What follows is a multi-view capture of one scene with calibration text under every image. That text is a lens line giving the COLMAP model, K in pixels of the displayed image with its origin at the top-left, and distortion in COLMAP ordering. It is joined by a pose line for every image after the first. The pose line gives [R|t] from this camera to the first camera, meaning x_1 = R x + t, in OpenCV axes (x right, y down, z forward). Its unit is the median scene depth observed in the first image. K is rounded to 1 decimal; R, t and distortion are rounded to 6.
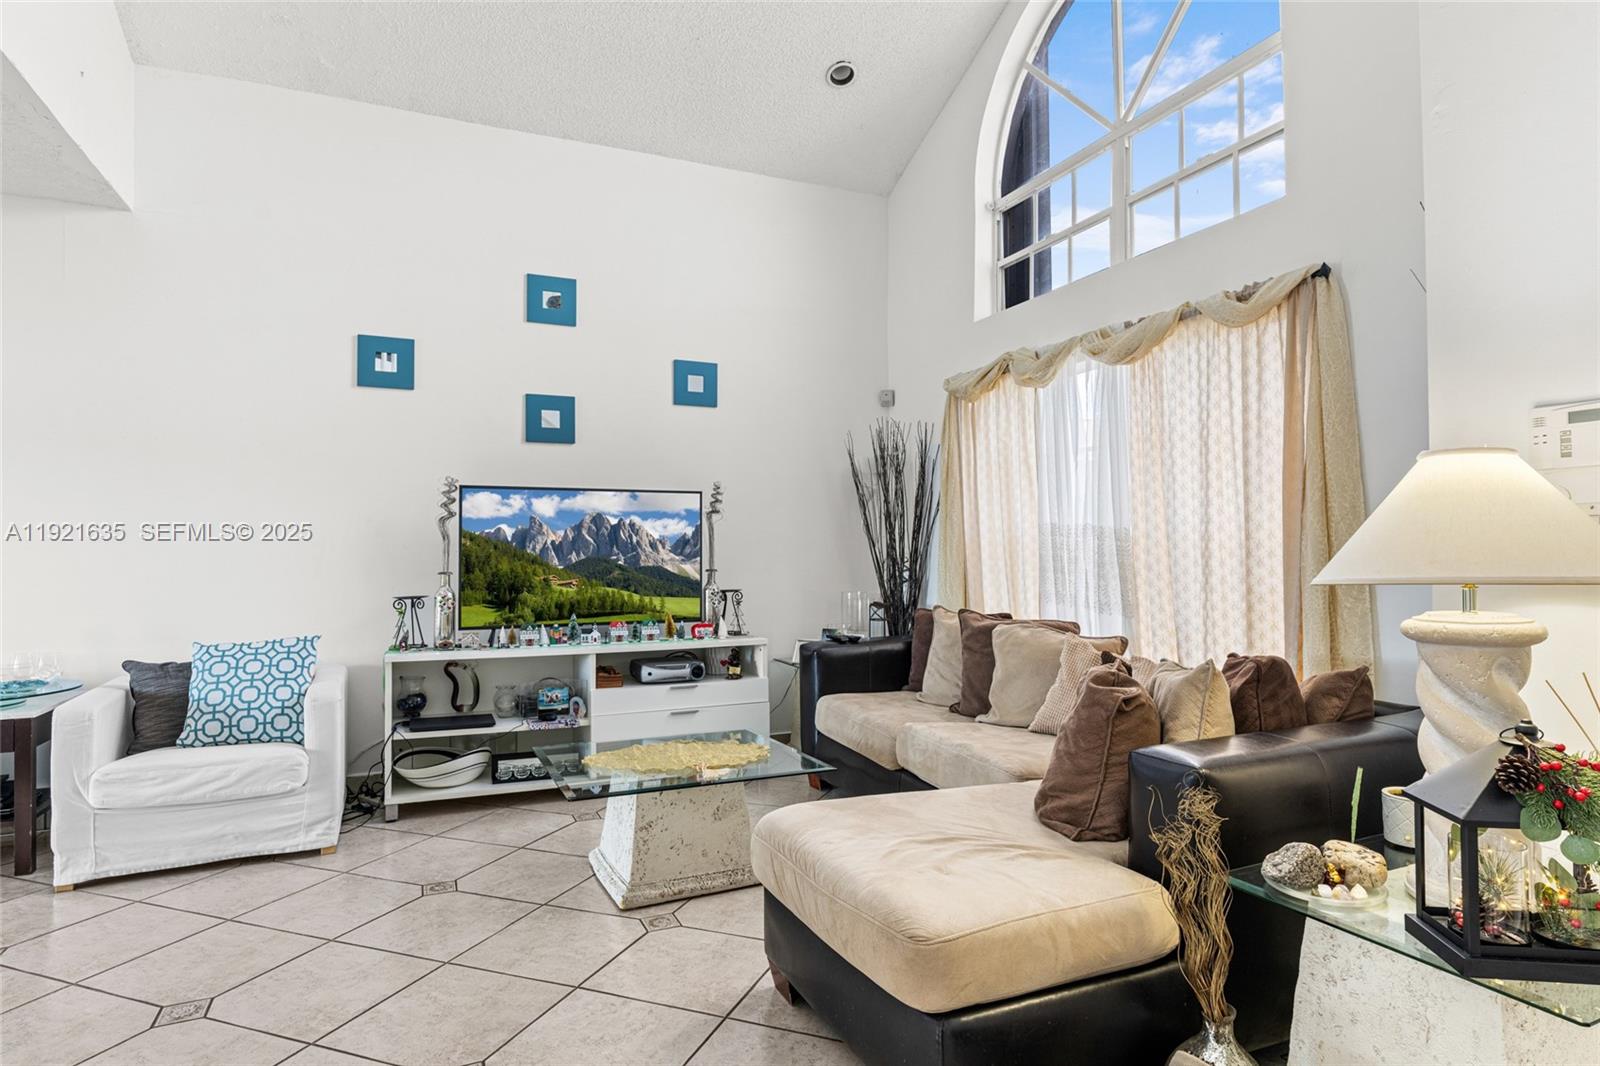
lens RADIAL K [[913.5, 0, 803.5], [0, 913.5, 549.0], [0, 0, 1]] dist [-0.004686, 0.001794]
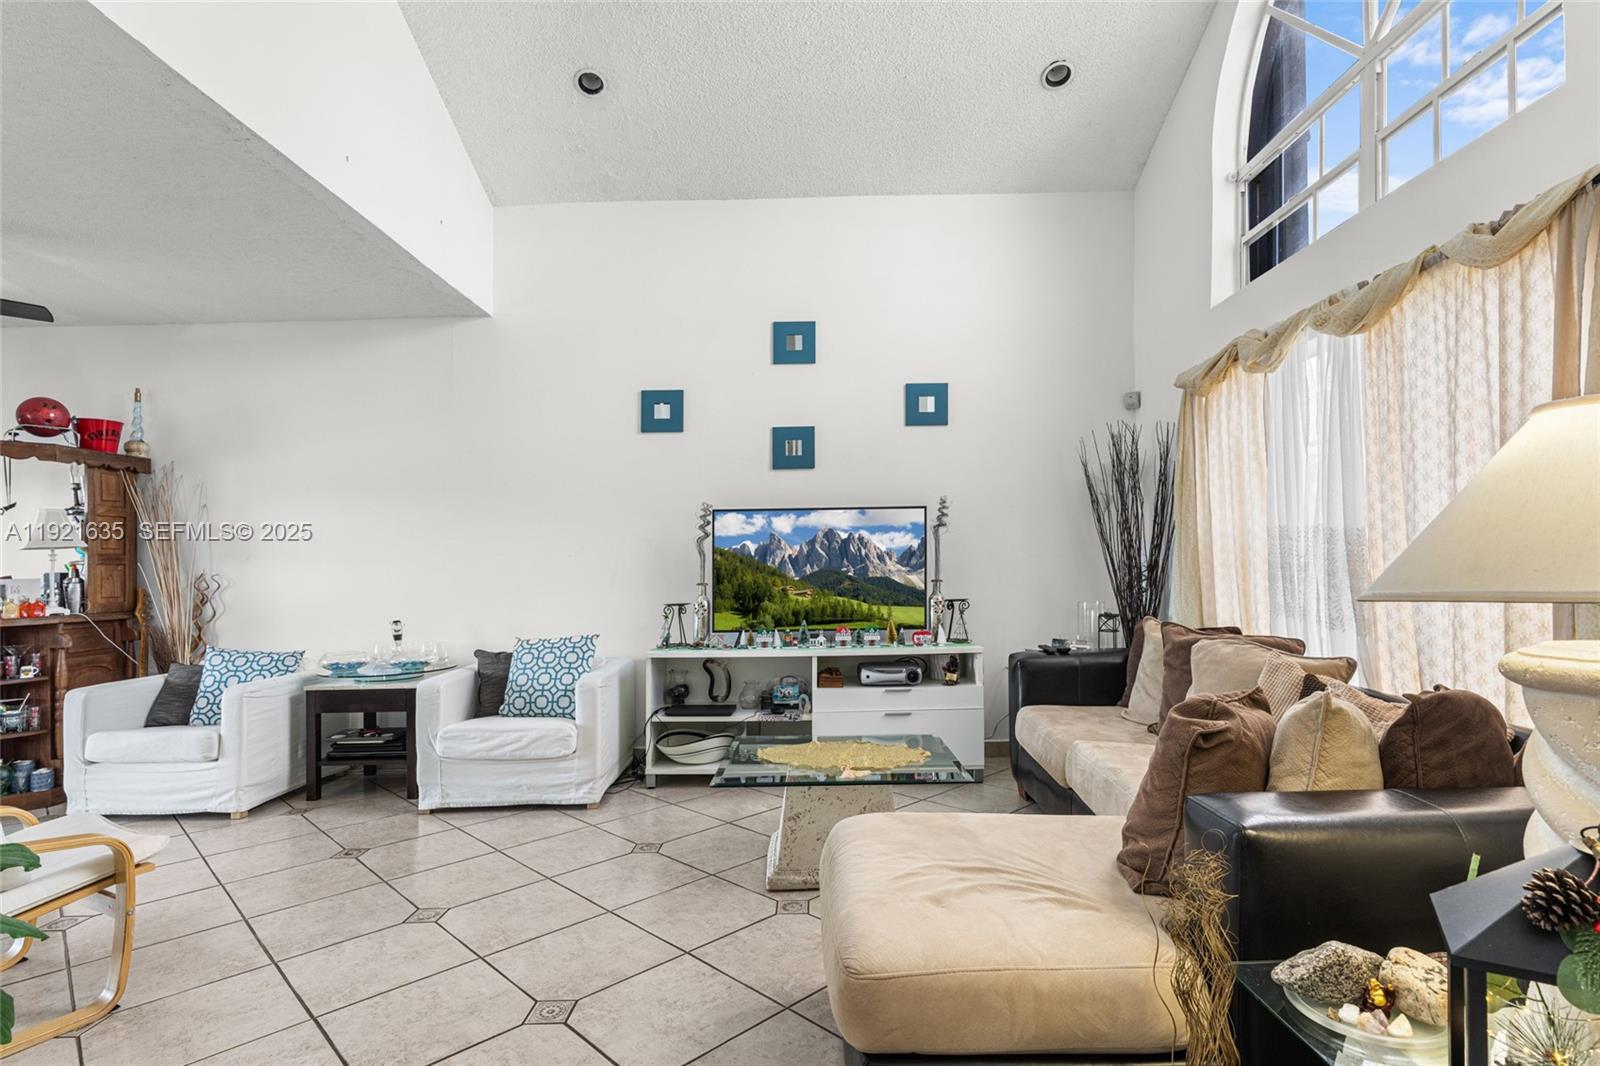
lens RADIAL K [[826.7, 0, 816.3], [0, 826.7, 567.5], [0, 0, 1]] dist [-0.014021, 0.010167]
pose [[0.904968, -0.010634, -0.425347, 0.203746], [0.014555, 0.999876, 0.005970, 0.000833], [0.425230, -0.011594, 0.905011, 0.093514]]
